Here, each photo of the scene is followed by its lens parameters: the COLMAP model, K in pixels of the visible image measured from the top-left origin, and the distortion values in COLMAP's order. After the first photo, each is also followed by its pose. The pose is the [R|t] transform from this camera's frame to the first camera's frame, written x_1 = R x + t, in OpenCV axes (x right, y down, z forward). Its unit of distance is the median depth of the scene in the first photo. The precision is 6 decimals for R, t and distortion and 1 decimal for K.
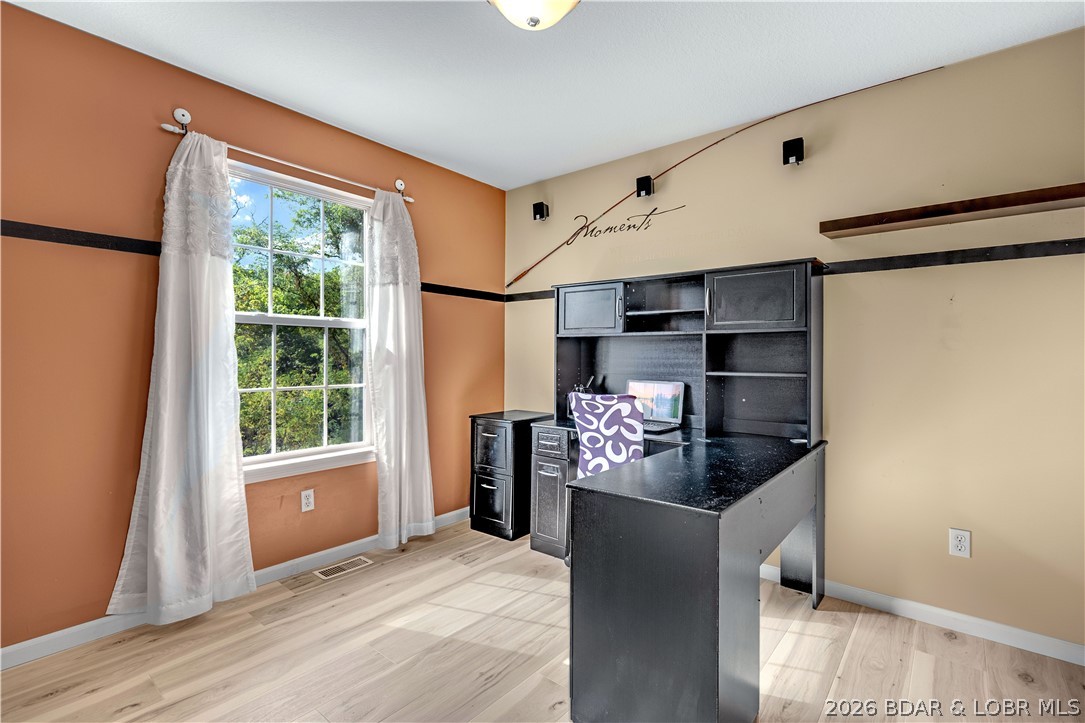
lens RADIAL K [[490.1, 0, 543.2], [0, 490.1, 364.2], [0, 0, 1]] dist [0.003398, 0.000836]
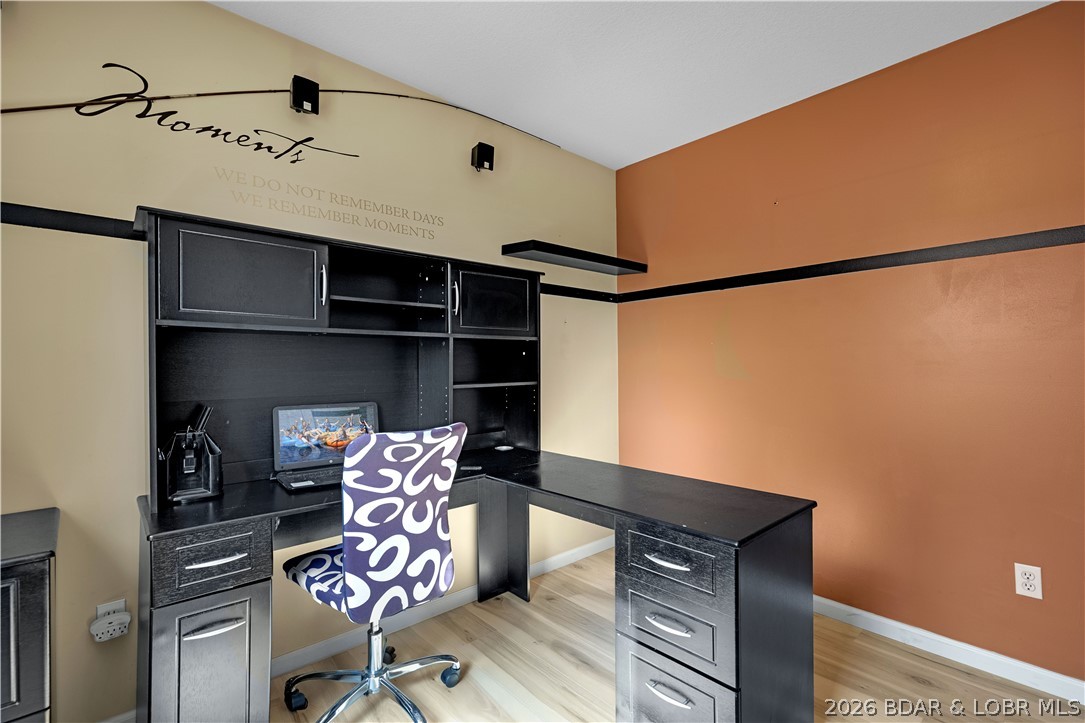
lens RADIAL K [[490.1, 0, 543.2], [0, 490.1, 364.2], [0, 0, 1]] dist [0.003398, 0.000836]
pose [[0.161951, -0.006100, 0.986780, -0.439634], [0.016455, 0.999859, 0.003481, -0.018429], [-0.986662, 0.015673, 0.162028, 0.717481]]
